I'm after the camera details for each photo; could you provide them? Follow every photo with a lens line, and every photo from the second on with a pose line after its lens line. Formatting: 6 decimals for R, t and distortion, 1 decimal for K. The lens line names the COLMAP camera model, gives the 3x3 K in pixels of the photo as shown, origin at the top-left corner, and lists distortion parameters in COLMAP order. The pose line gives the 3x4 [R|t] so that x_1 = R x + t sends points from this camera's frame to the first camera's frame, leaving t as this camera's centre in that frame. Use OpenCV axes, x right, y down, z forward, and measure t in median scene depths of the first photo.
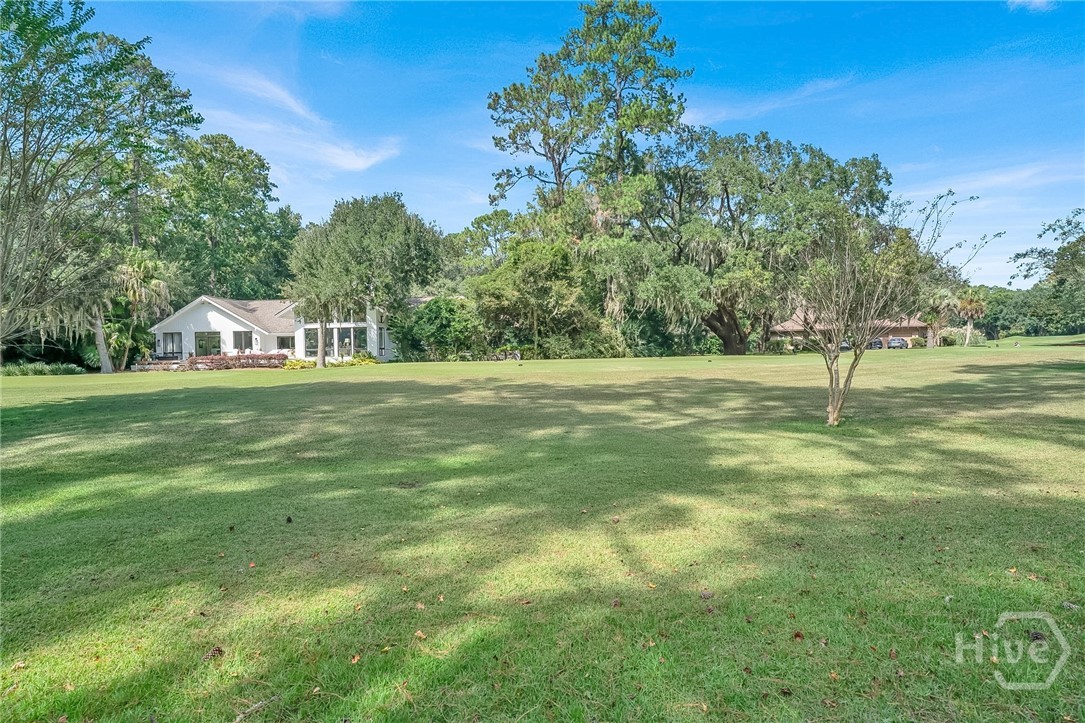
lens RADIAL K [[588.8, 0, 534.9], [0, 588.8, 359.7], [0, 0, 1]] dist [-0.049601, 0.038592]
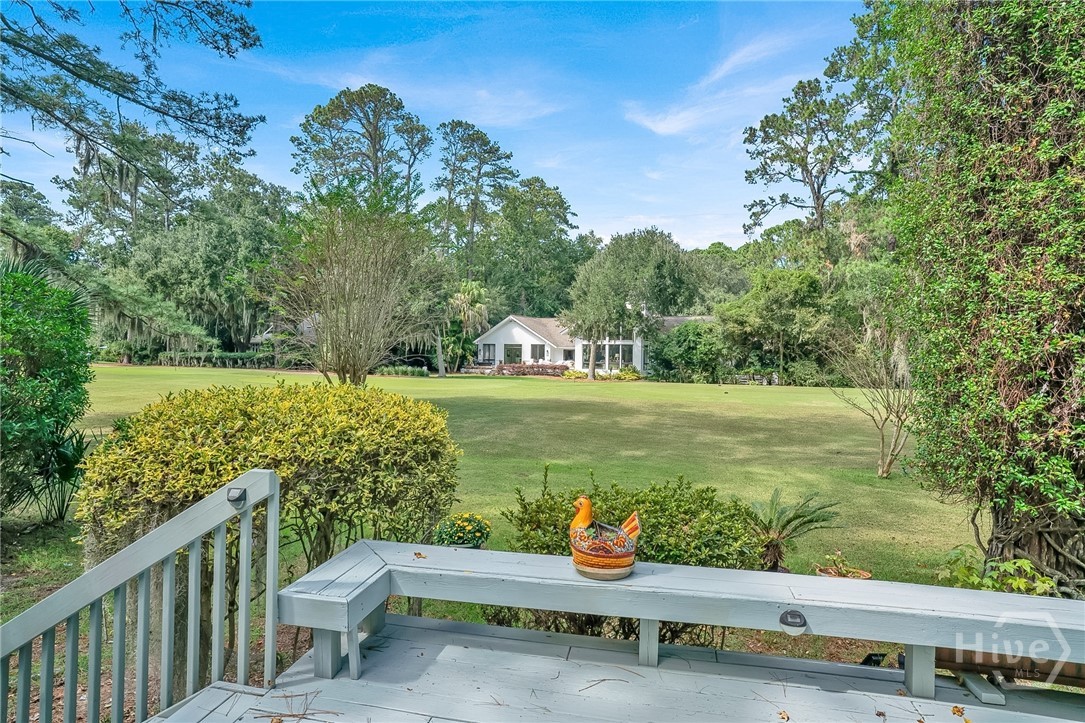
lens RADIAL K [[588.8, 0, 534.9], [0, 588.8, 359.7], [0, 0, 1]] dist [-0.049601, 0.038592]
pose [[0.870996, 0.038572, -0.489774, 0.112011], [-0.041873, 0.999114, 0.004219, -0.024141], [0.489502, 0.016834, 0.871839, -0.091334]]
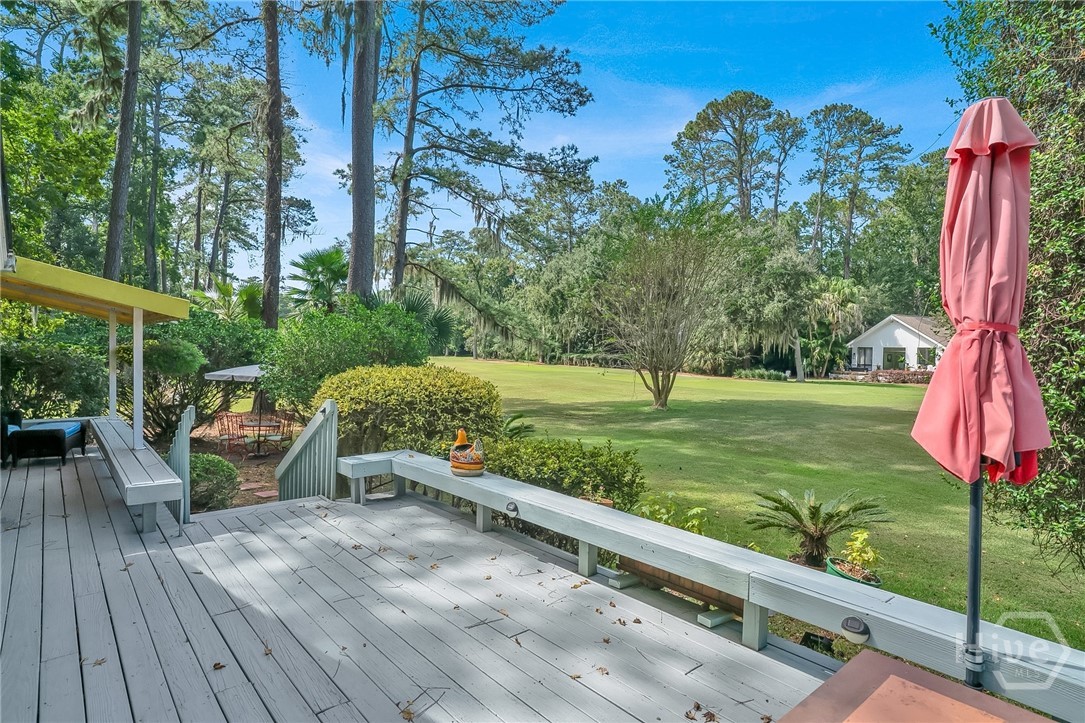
lens RADIAL K [[588.8, 0, 534.9], [0, 588.8, 359.7], [0, 0, 1]] dist [-0.049601, 0.038592]
pose [[0.393041, 0.045148, -0.918412, 0.198545], [-0.047761, 0.998448, 0.028643, -0.026541], [0.918280, 0.032607, 0.394588, -0.062859]]
